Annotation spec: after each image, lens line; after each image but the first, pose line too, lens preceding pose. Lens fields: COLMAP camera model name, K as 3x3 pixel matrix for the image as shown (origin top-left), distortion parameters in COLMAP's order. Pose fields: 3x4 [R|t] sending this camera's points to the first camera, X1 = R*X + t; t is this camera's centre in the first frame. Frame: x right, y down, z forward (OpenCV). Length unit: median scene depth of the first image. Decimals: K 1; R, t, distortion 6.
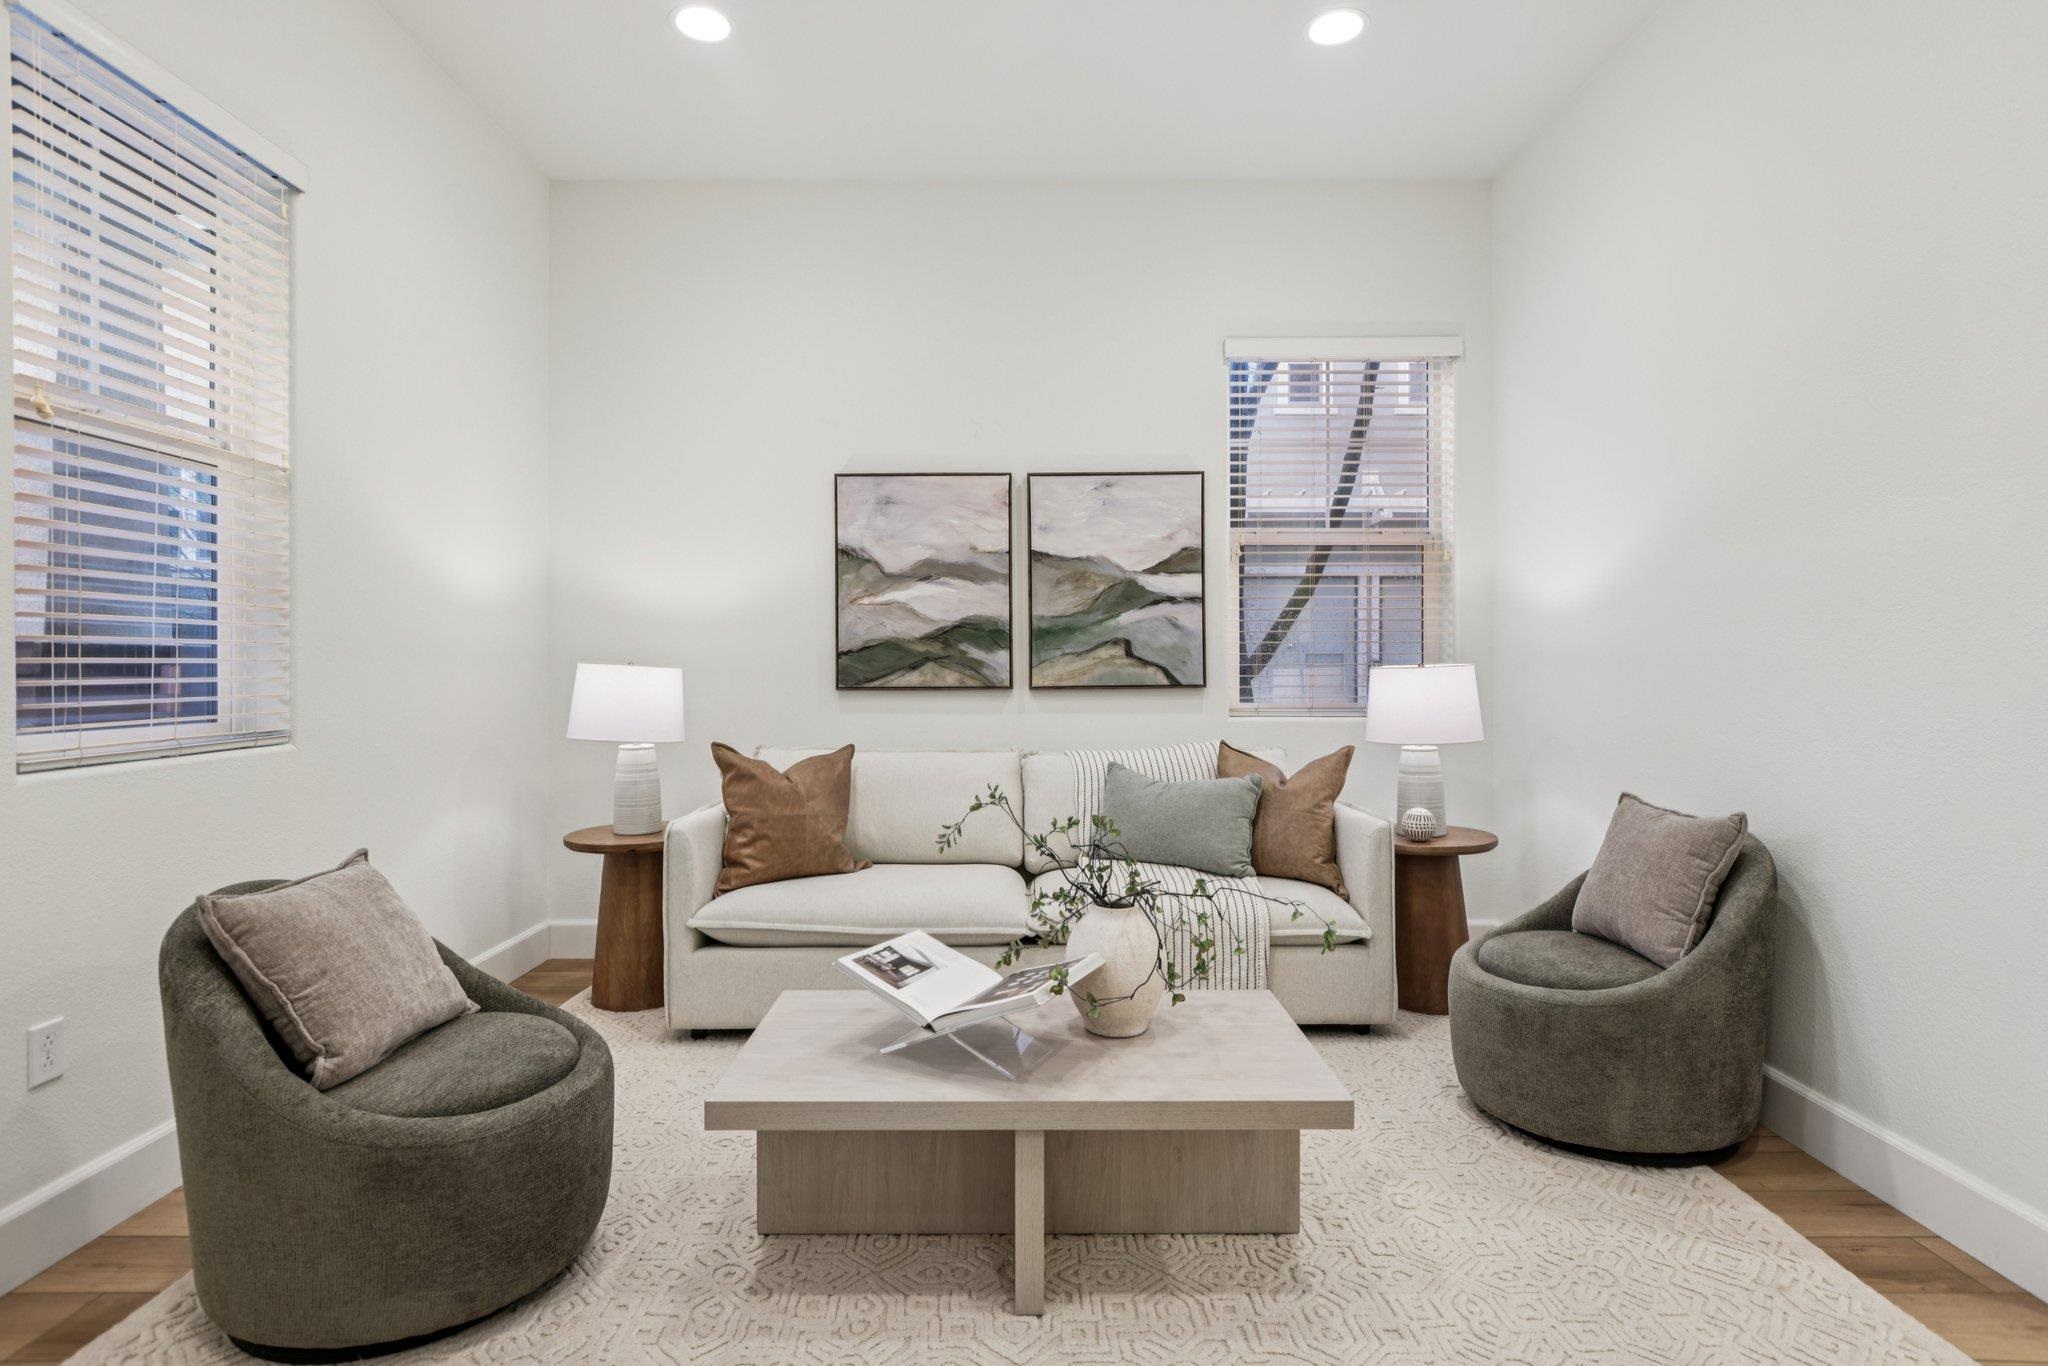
lens RADIAL K [[1037.0, 0, 1019.2], [0, 1037.0, 670.3], [0, 0, 1]] dist [-0.001472, -0.001468]
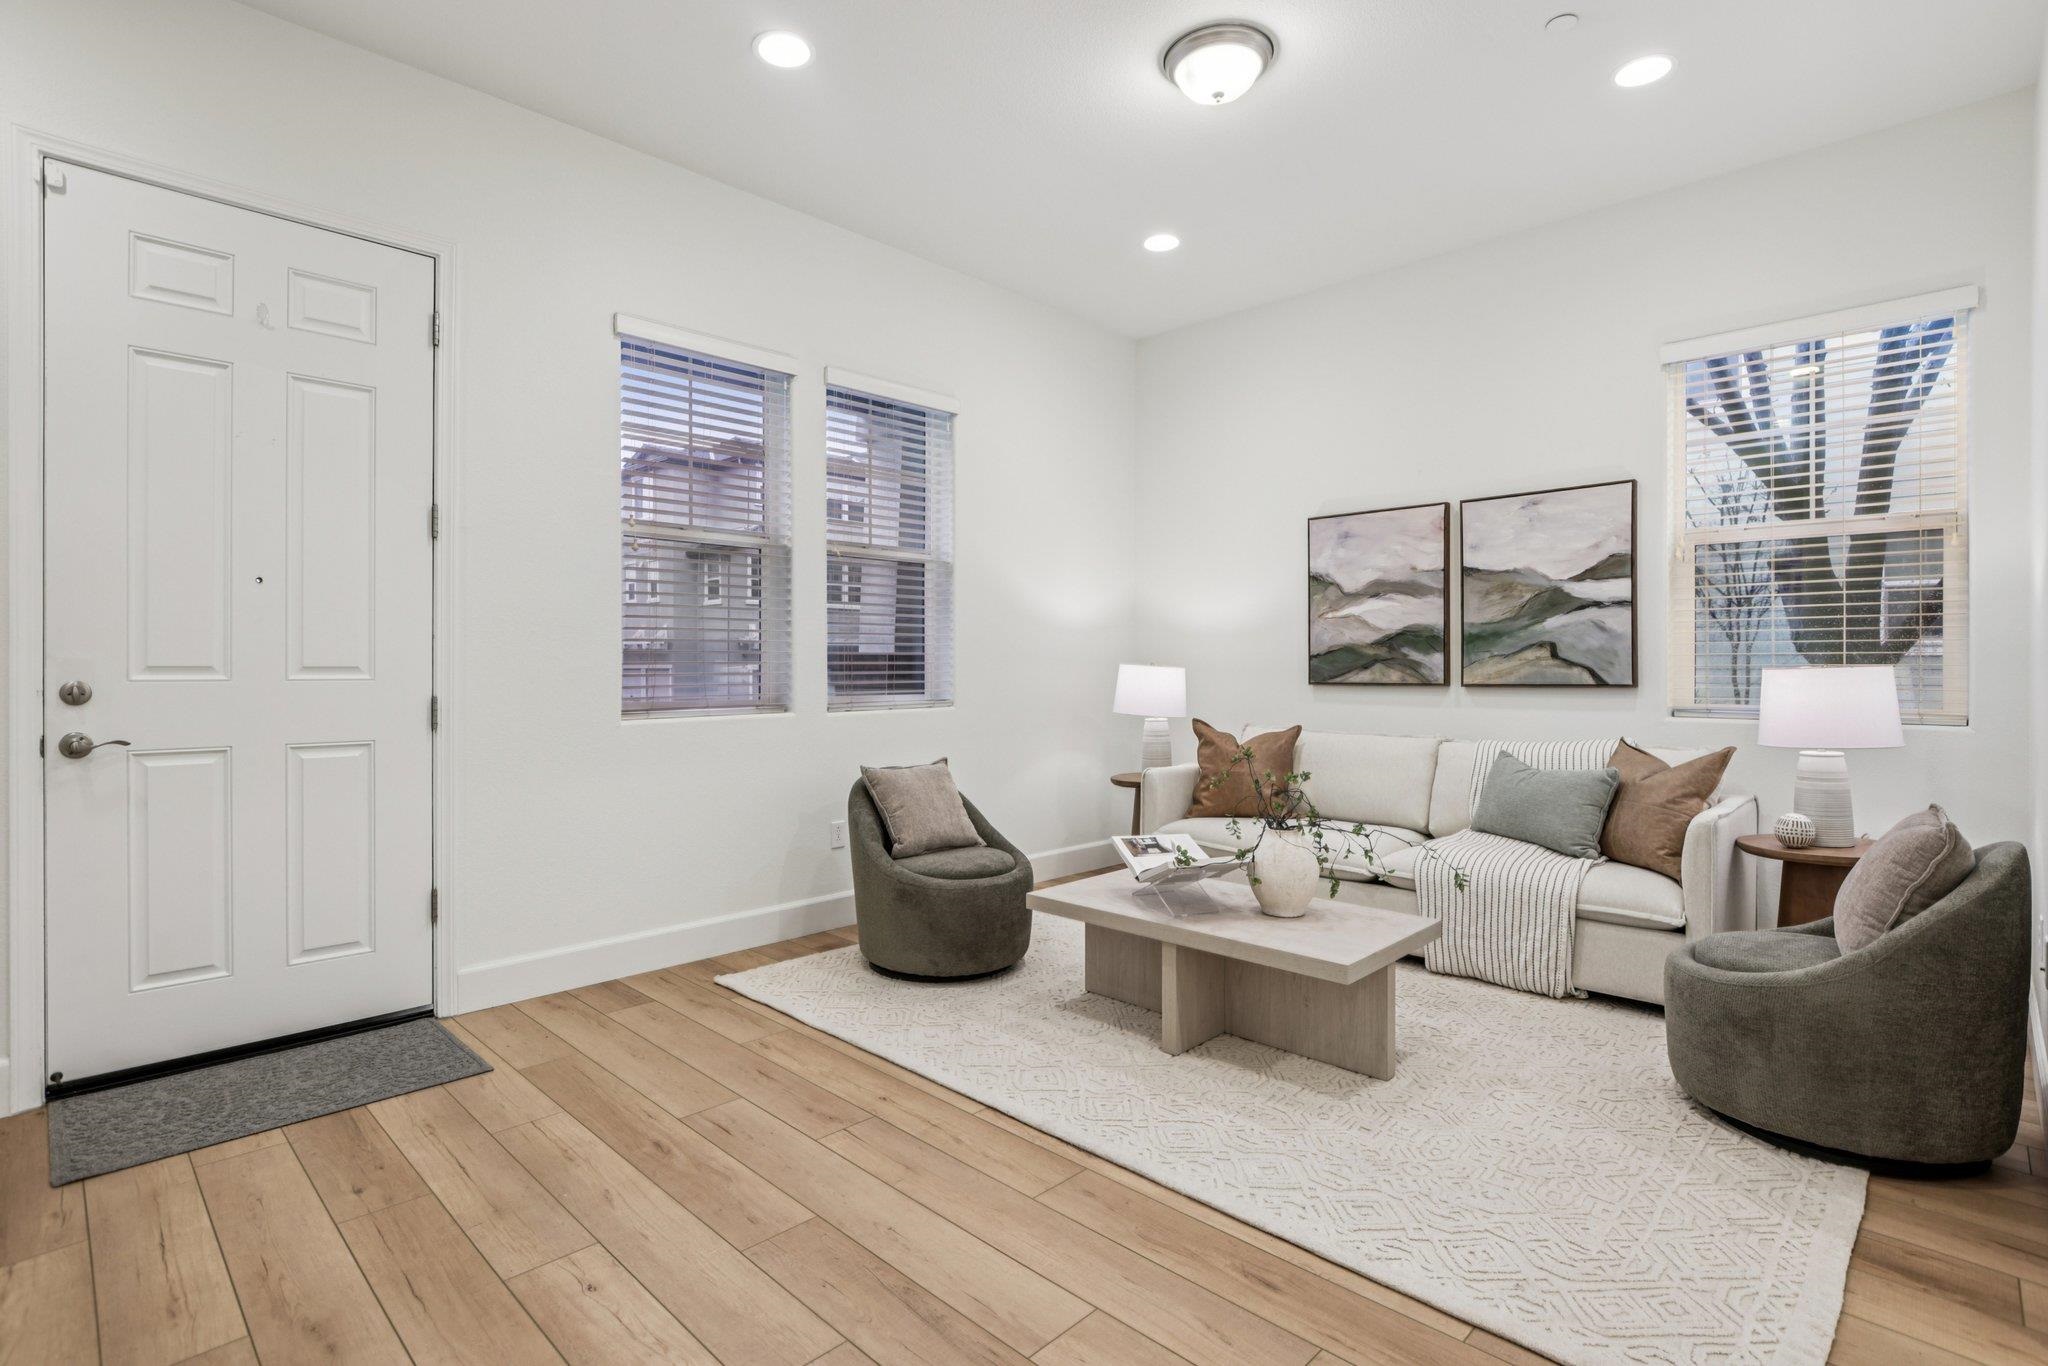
lens RADIAL K [[995.5, 0, 1019.3], [0, 995.5, 675.6], [0, 0, 1]] dist [0.002254, -0.000788]
pose [[0.713565, 0.007933, -0.700544, 0.440601], [-0.004582, 0.999967, 0.006657, 0.000986], [0.700574, -0.001540, 0.713578, -0.144901]]
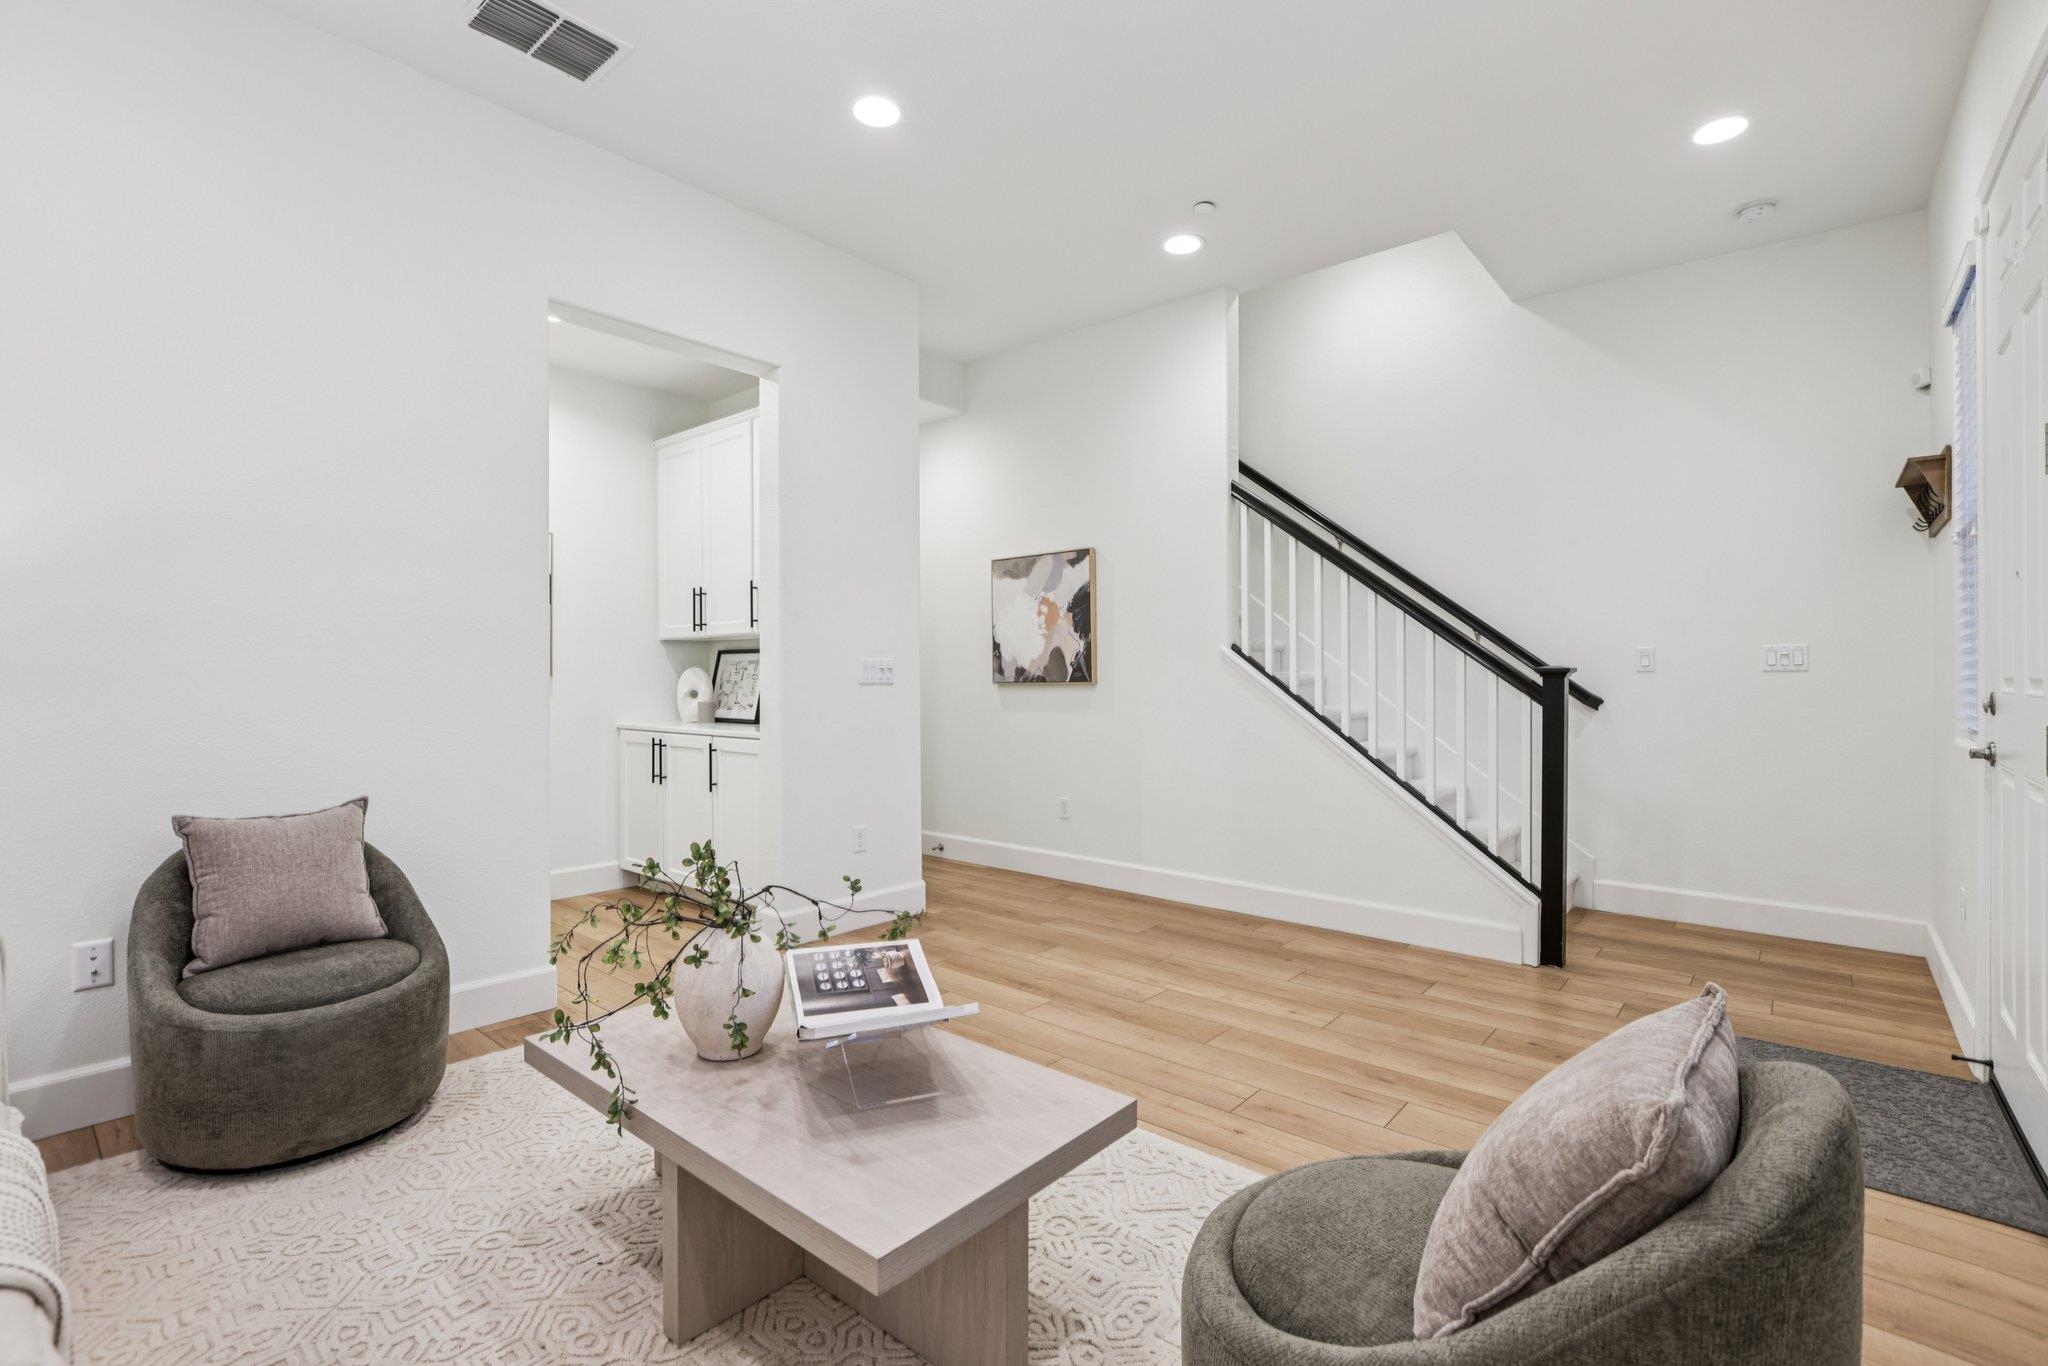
lens RADIAL K [[934.6, 0, 1026.2], [0, 934.6, 679.5], [0, 0, 1]] dist [-0.002770, -0.000124]
pose [[-0.760954, -0.003444, 0.648797, -0.376952], [0.003256, 0.999953, 0.009126, -0.006054], [-0.648798, 0.009057, -0.760907, 0.812711]]
